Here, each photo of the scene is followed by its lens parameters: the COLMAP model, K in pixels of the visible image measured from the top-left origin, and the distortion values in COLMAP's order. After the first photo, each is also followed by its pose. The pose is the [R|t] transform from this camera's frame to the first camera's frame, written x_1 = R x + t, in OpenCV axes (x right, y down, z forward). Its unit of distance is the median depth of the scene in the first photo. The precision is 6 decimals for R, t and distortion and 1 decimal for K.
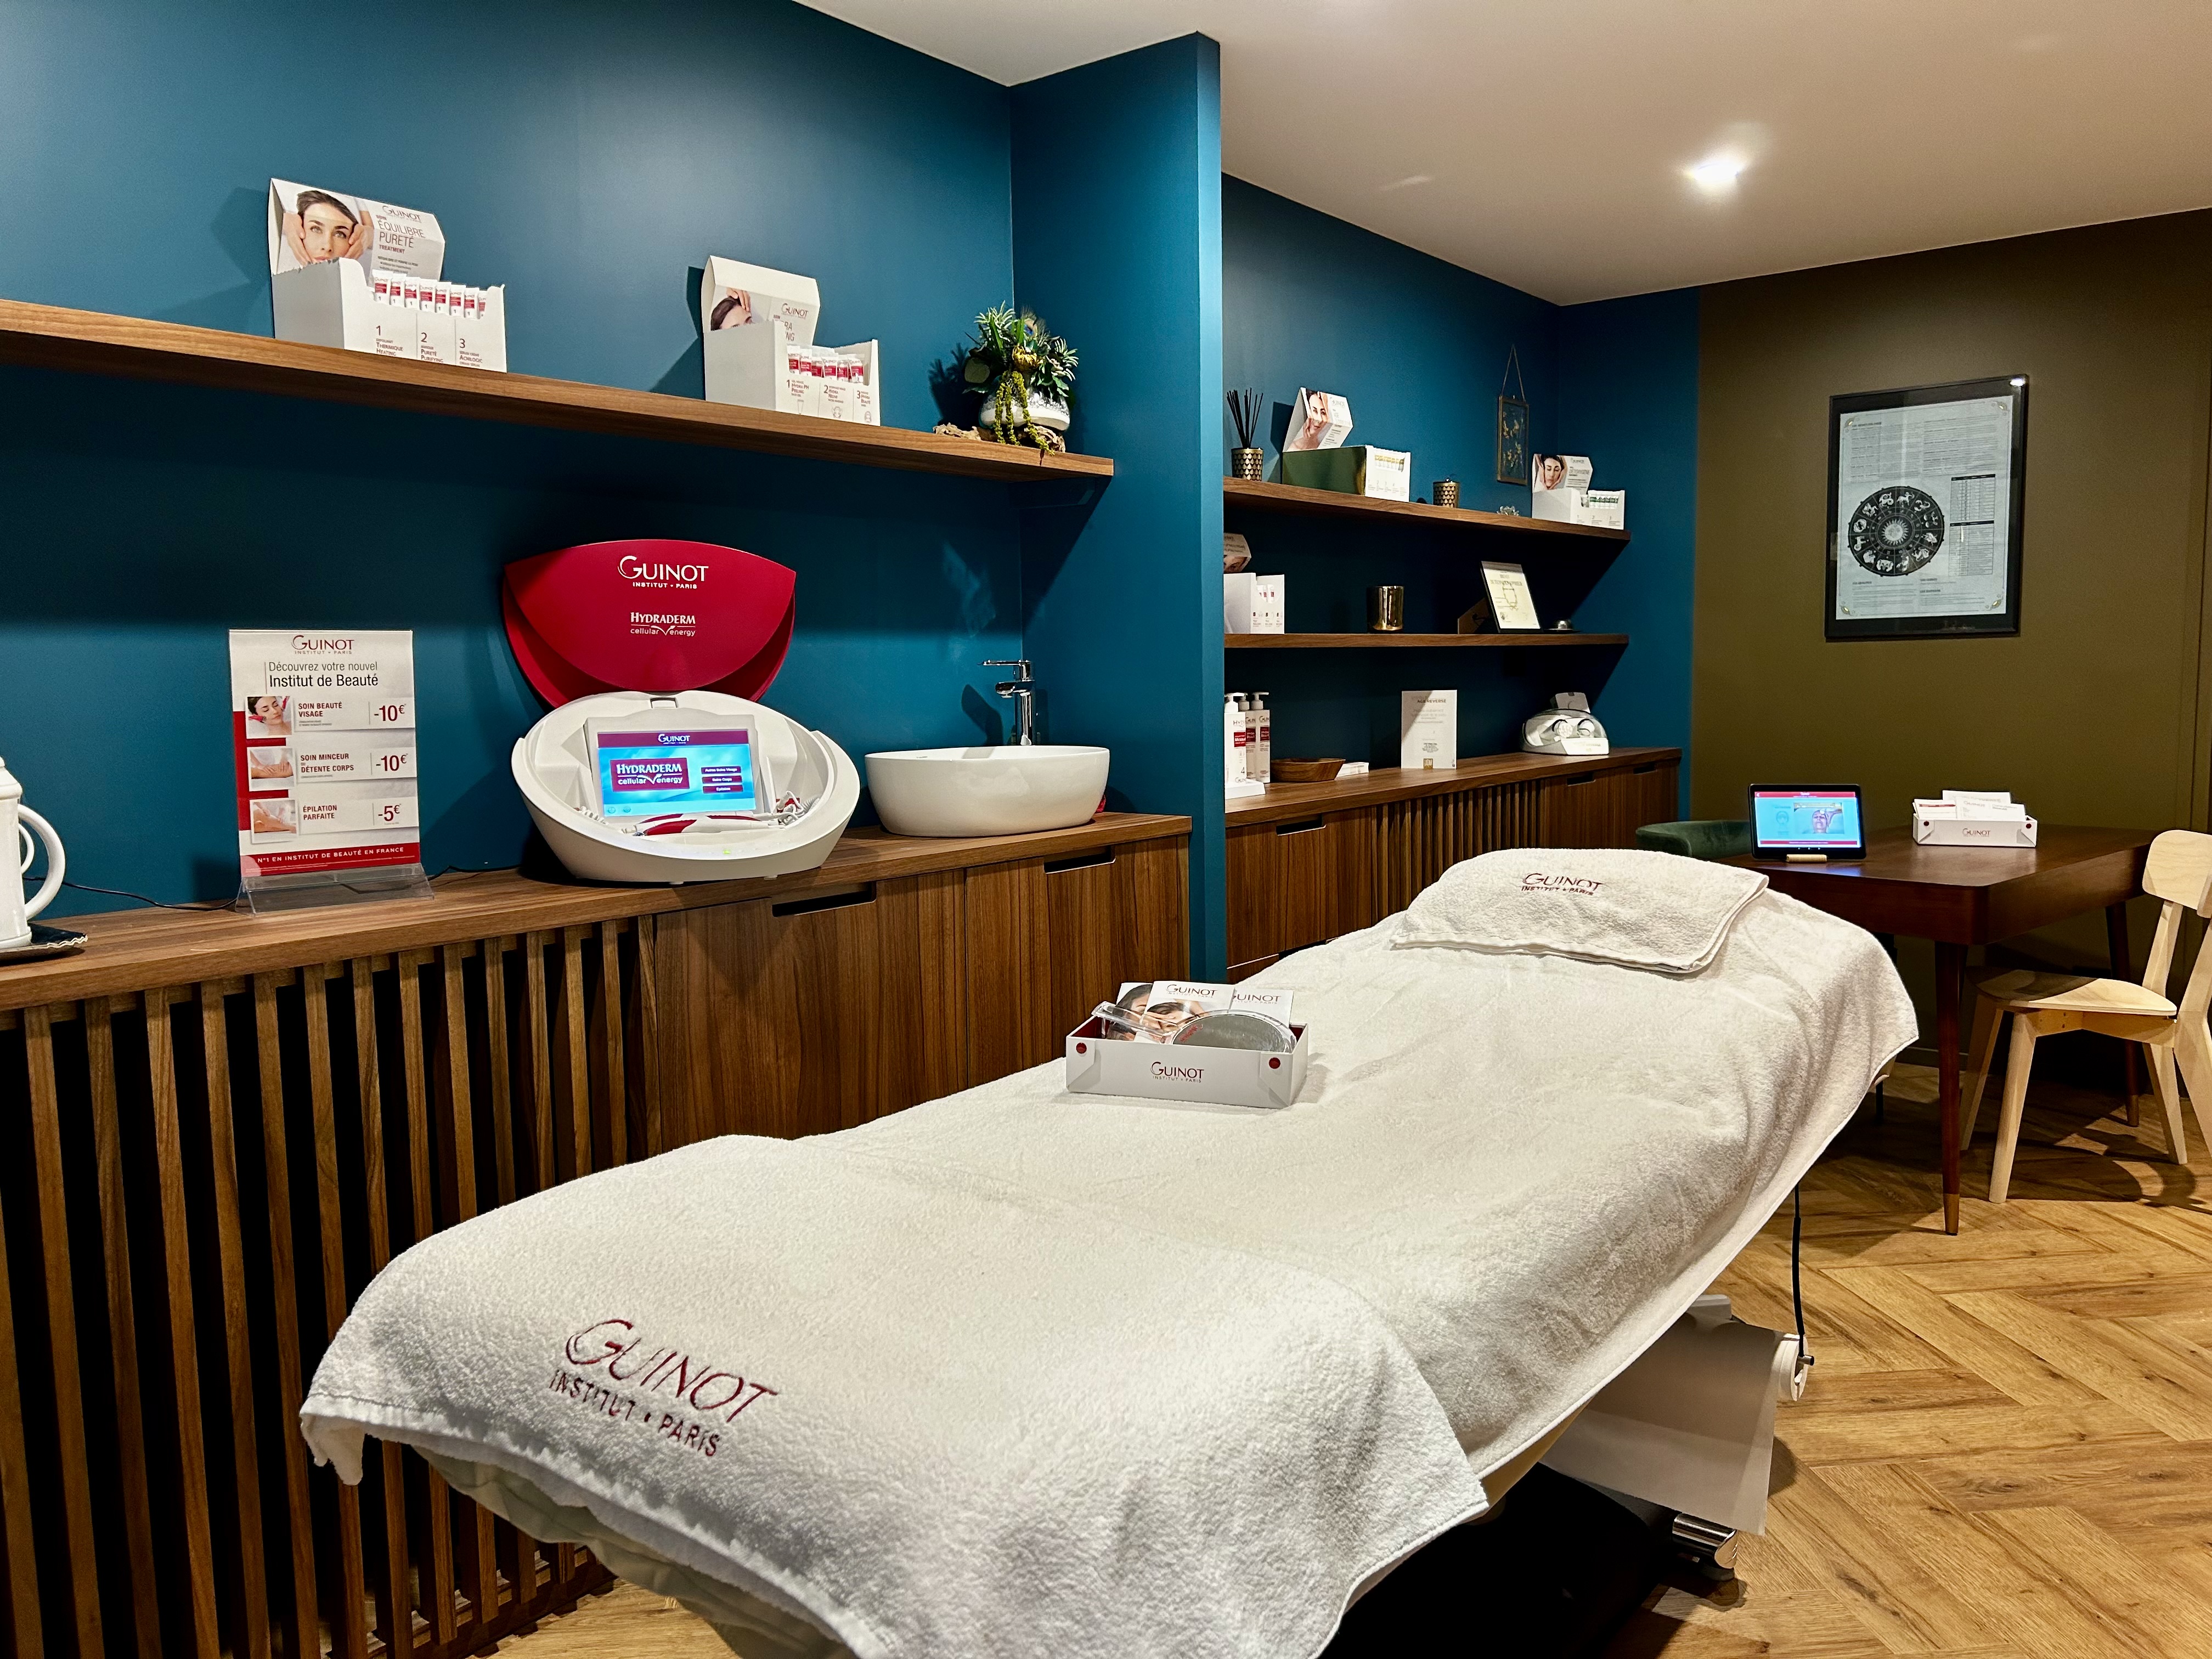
lens RADIAL K [[1648.5, 0, 1113.7], [0, 1648.5, 842.4], [0, 0, 1]] dist [0.063227, -0.078504]
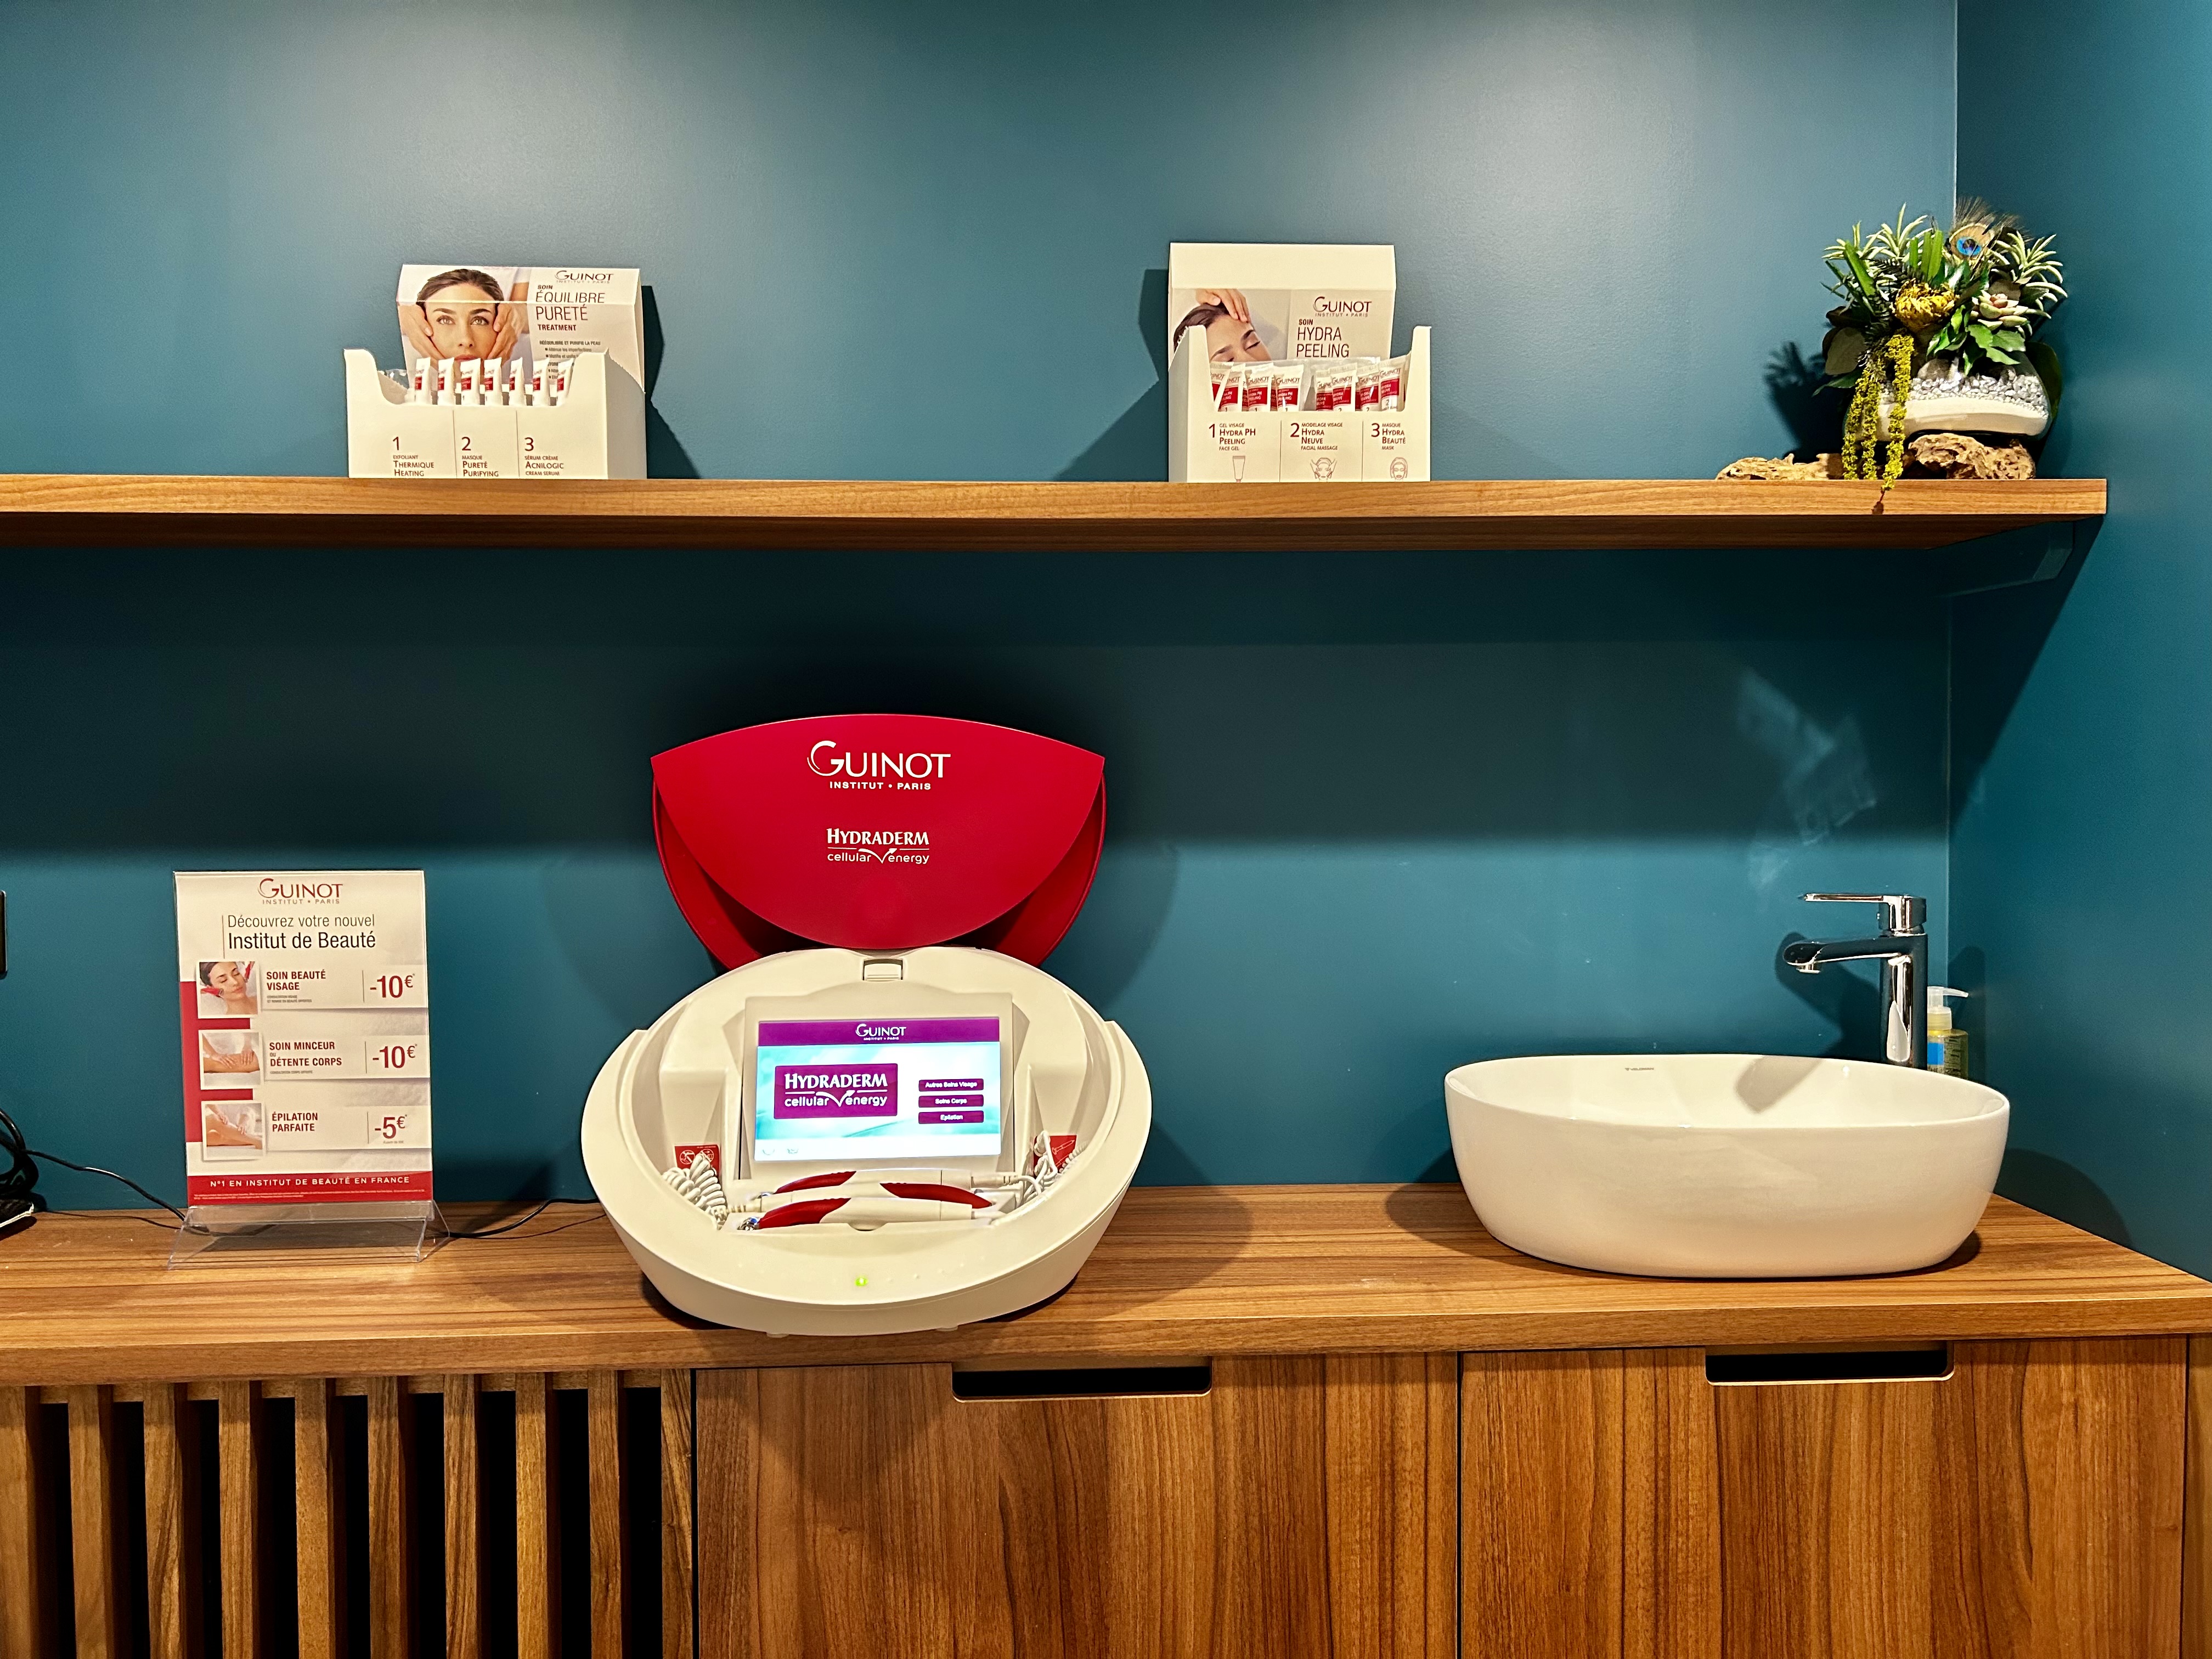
lens RADIAL K [[1673.5, 0, 1106.0], [0, 1673.5, 829.5], [0, 0, 1]] dist [0.043041, -0.049960]
pose [[0.655441, 0.032613, -0.754542, 0.215099], [-0.084424, 0.995969, -0.030287, -0.116472], [0.750513, 0.083553, 0.655552, 0.590743]]
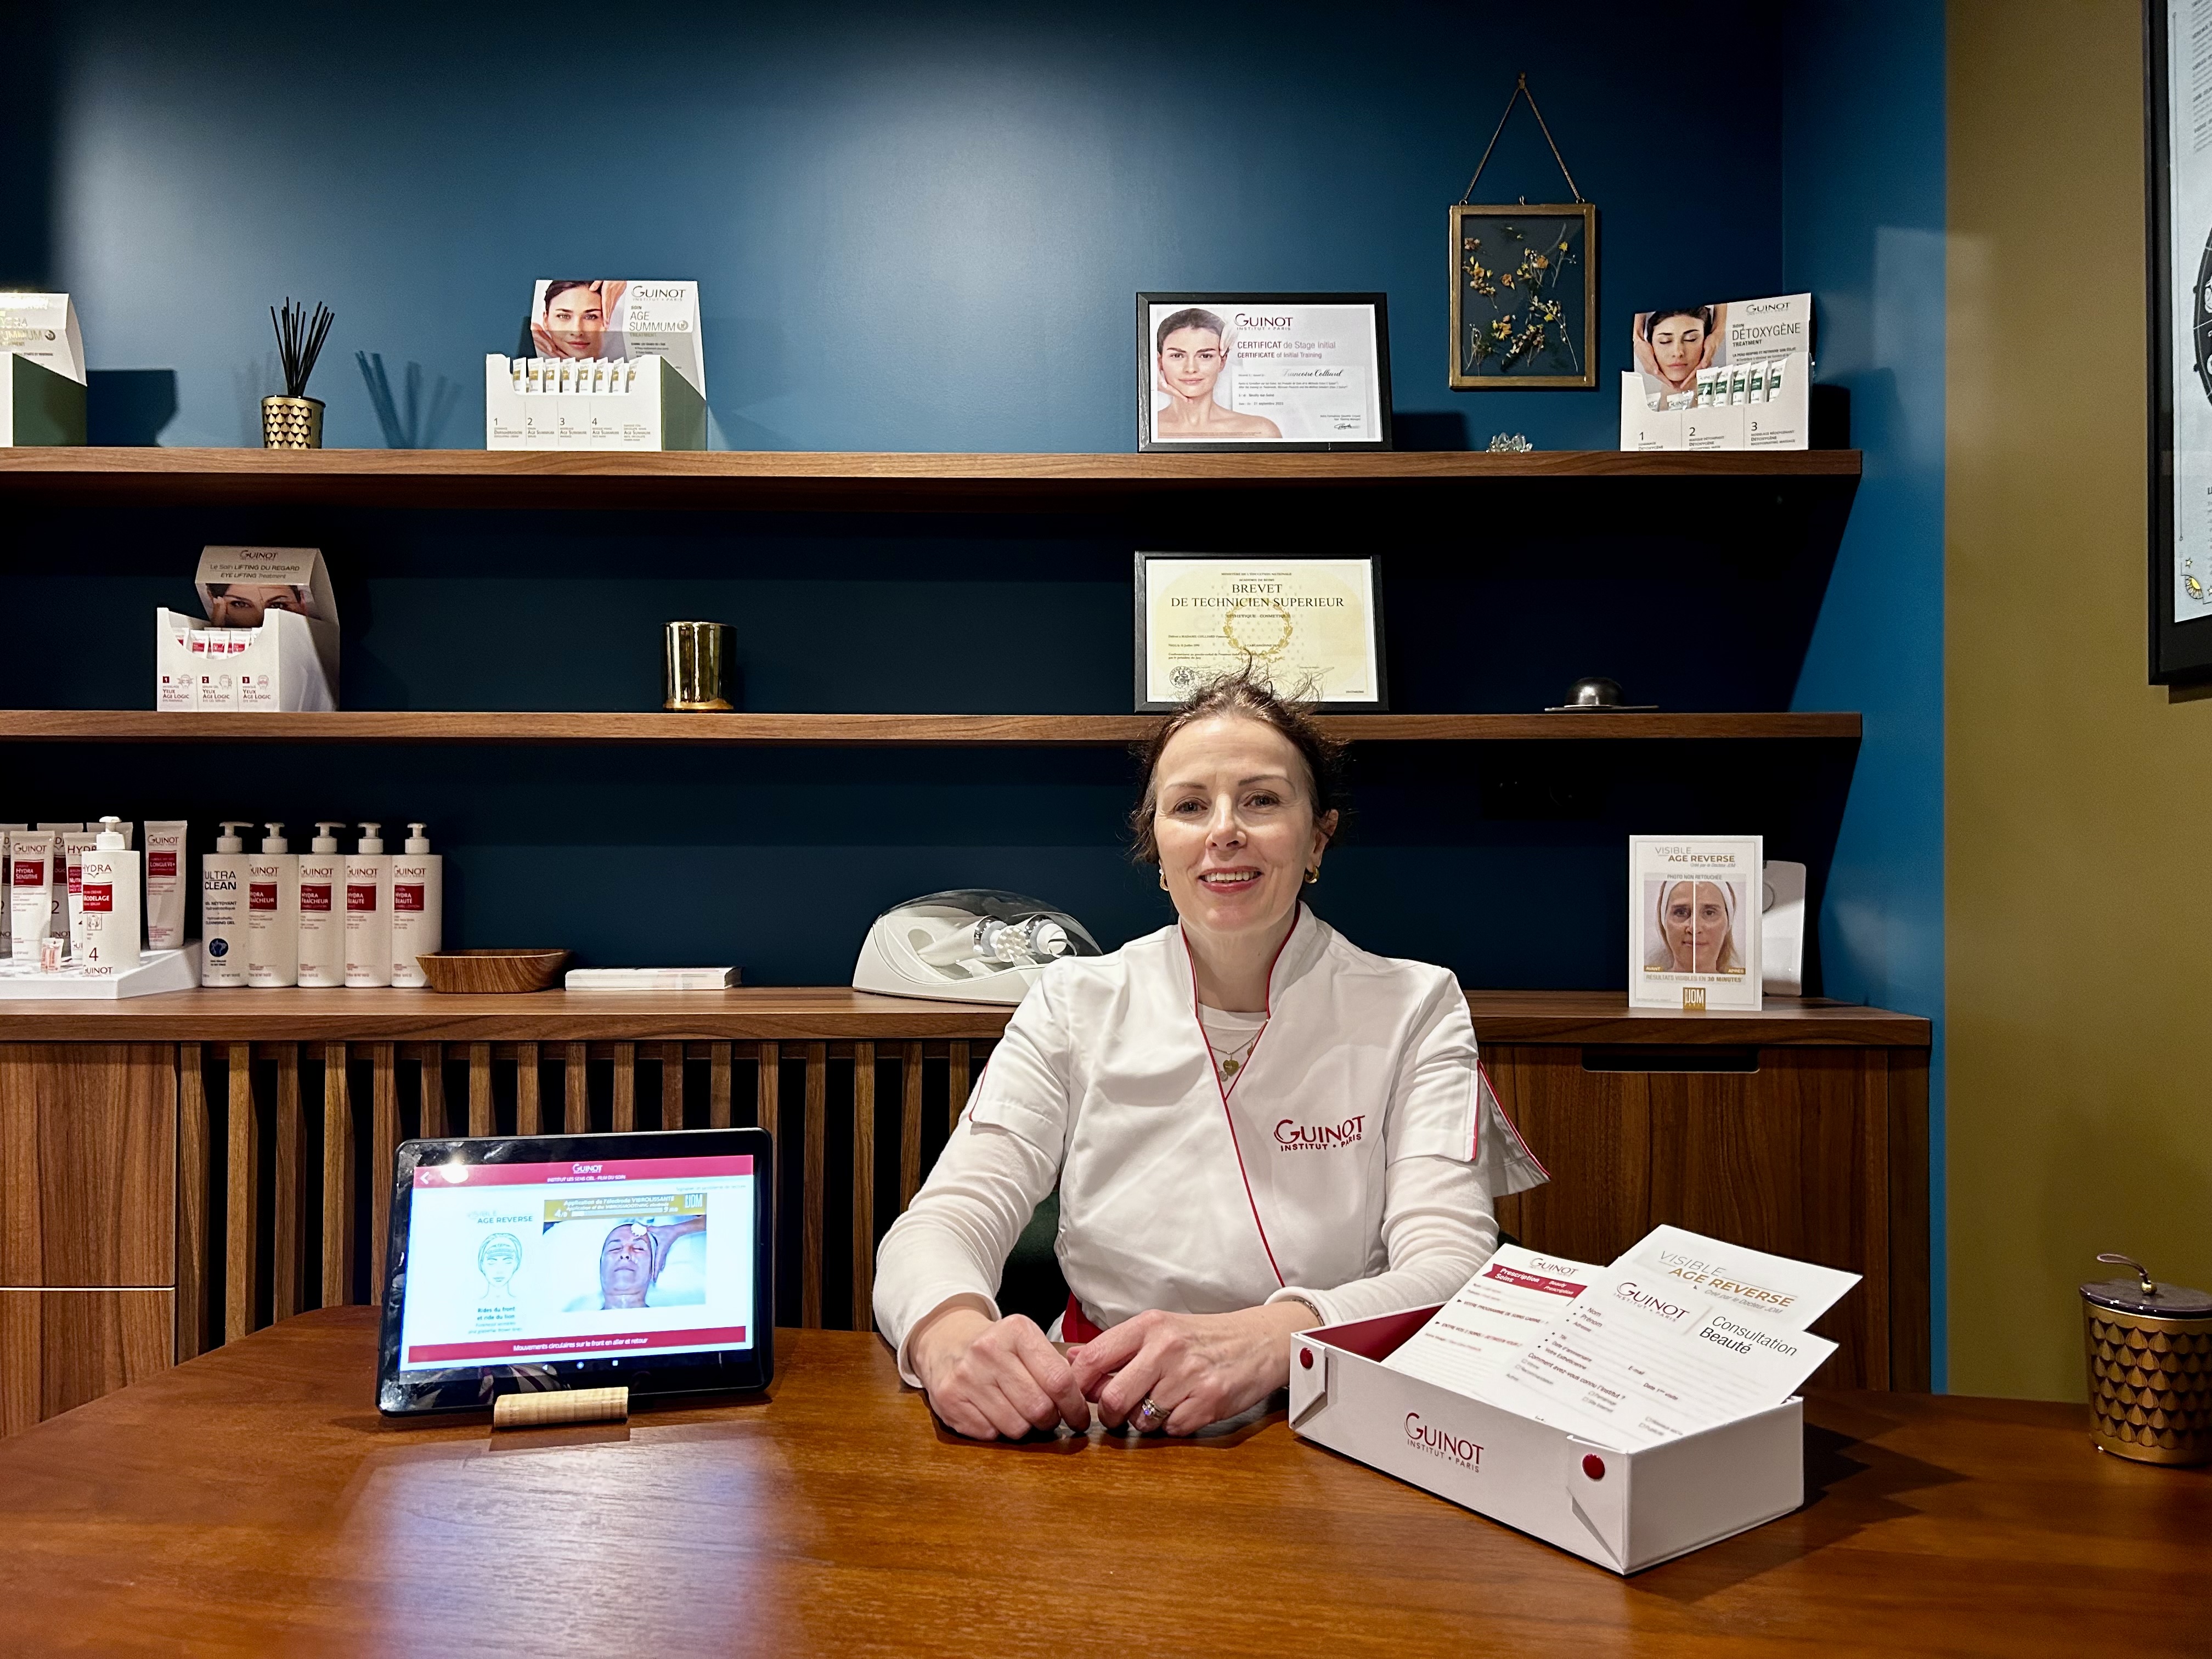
lens RADIAL K [[1653.3, 0, 1117.0], [0, 1653.3, 831.8], [0, 0, 1]] dist [0.056537, -0.067791]
pose [[0.610757, 0.009606, -0.791760, 1.051990], [-0.096850, 0.993325, -0.062658, -0.116858], [0.785873, 0.114951, 0.607611, 1.299193]]
